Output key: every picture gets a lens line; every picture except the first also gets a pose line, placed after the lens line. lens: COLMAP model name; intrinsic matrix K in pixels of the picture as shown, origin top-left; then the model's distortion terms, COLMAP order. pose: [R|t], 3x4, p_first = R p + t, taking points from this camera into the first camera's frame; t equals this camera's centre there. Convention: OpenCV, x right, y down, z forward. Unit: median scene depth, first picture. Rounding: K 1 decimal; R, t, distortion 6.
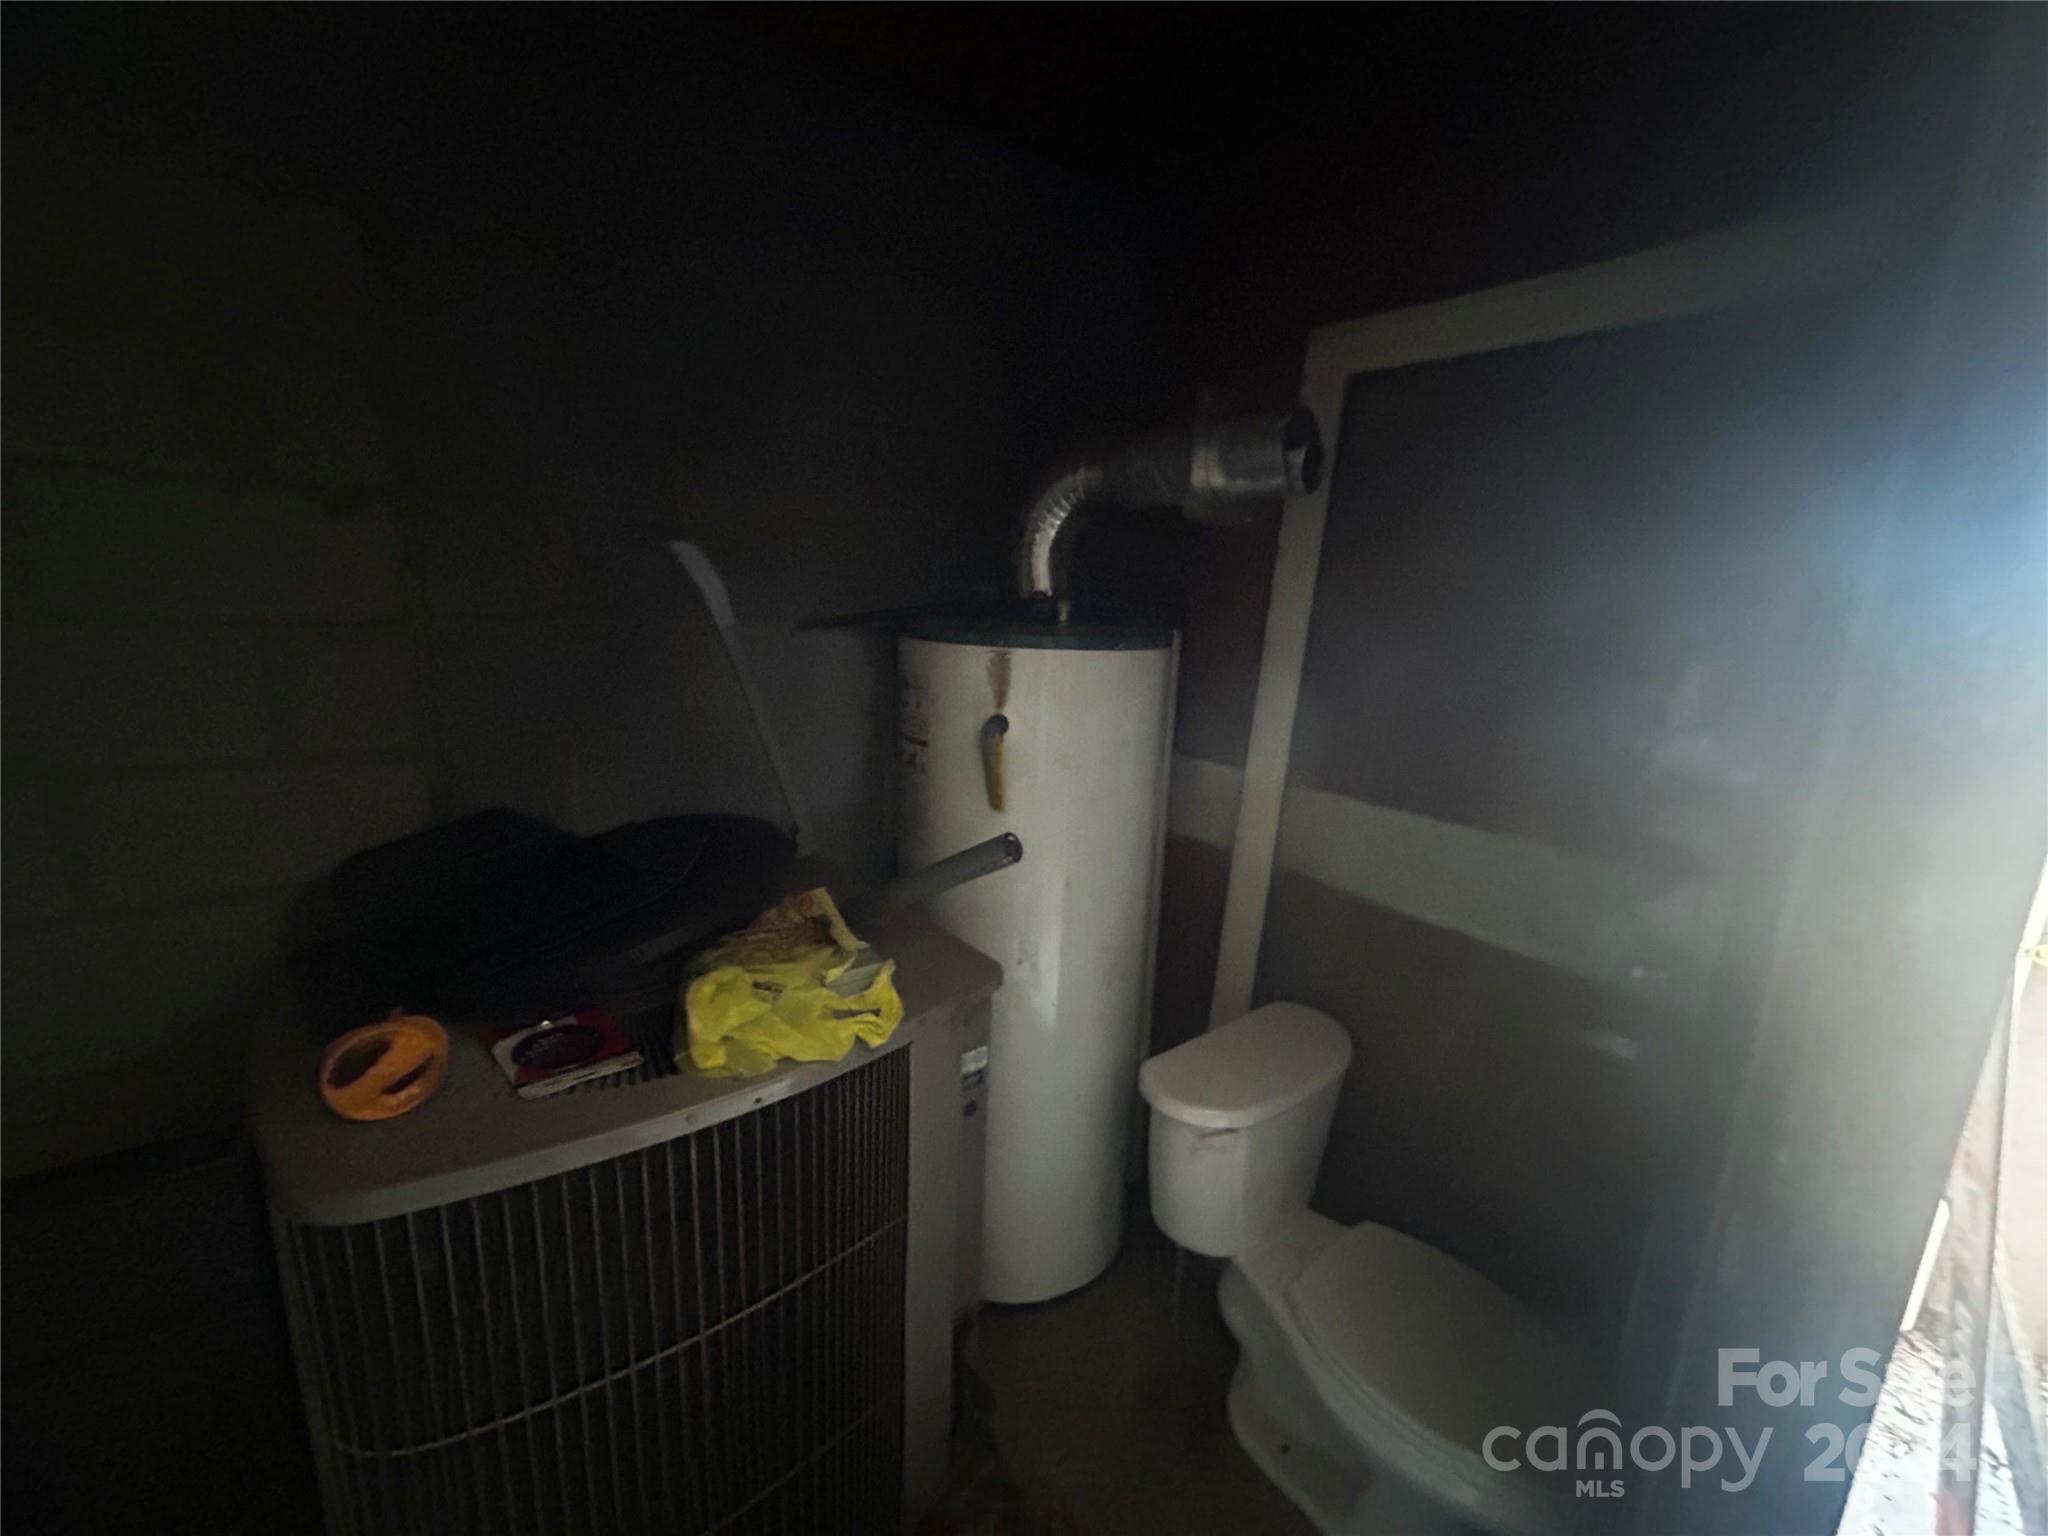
lens RADIAL K [[827.0, 0, 1028.2], [0, 827.0, 765.2], [0, 0, 1]] dist [-0.000475, 0.000905]
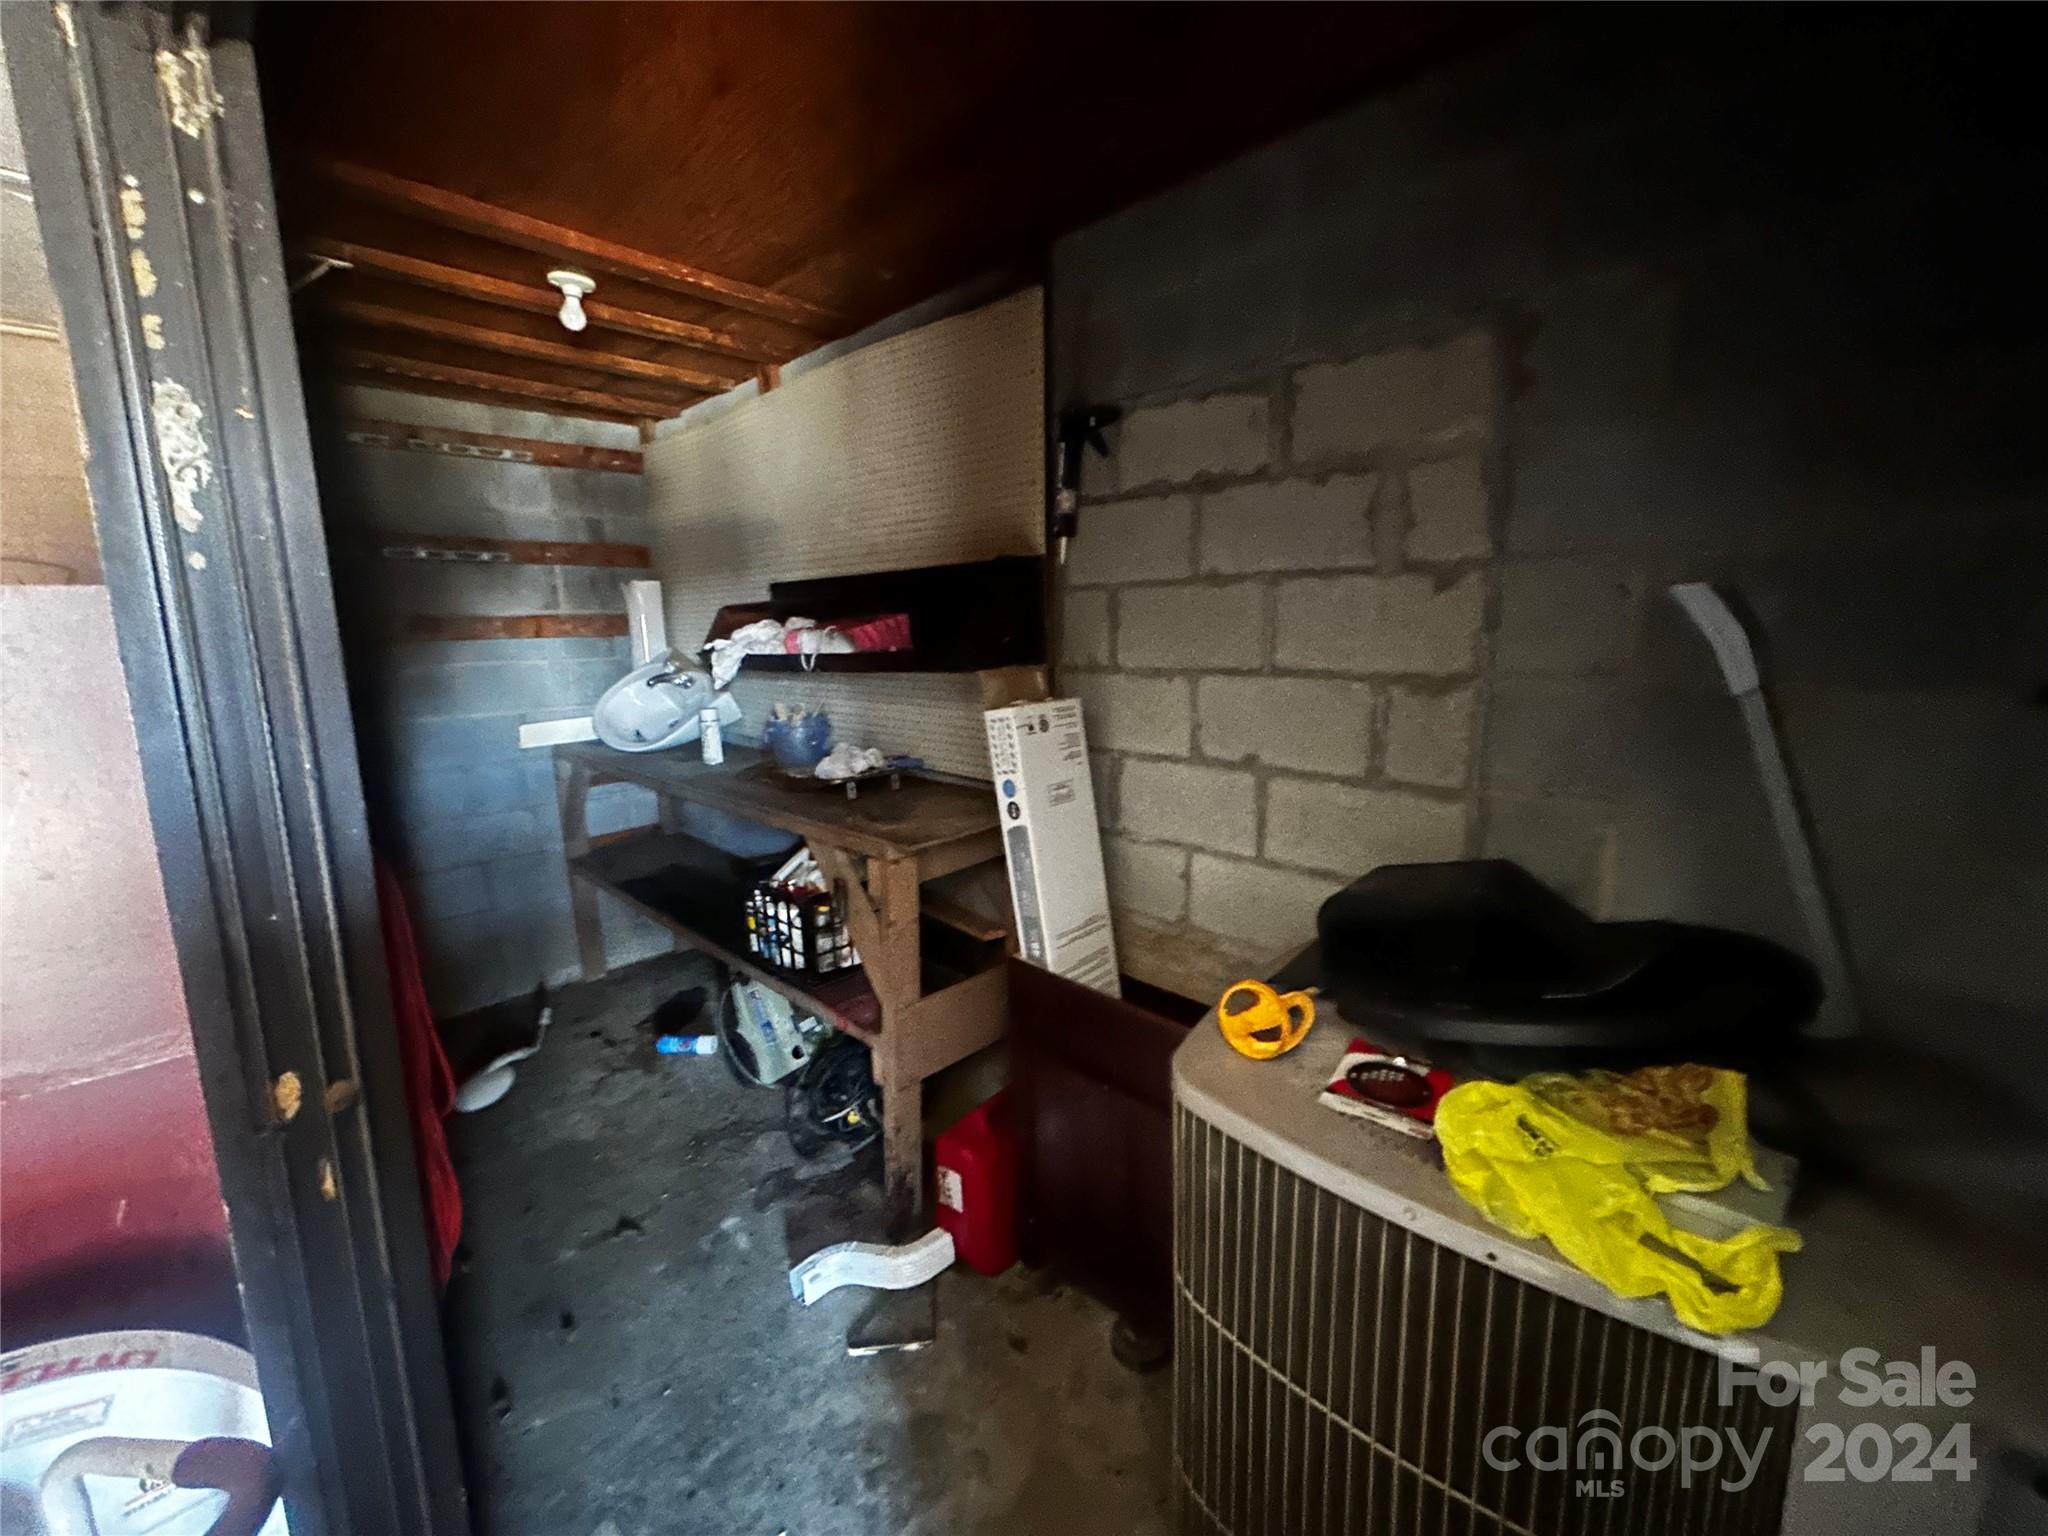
lens RADIAL K [[827.0, 0, 1028.0], [0, 827.0, 756.5], [0, 0, 1]] dist [-0.000475, 0.000905]
pose [[0.184006, 0.110150, -0.976734, 0.320363], [-0.193652, 0.978287, 0.073843, -0.048579], [0.963660, 0.175559, 0.201342, 0.295620]]
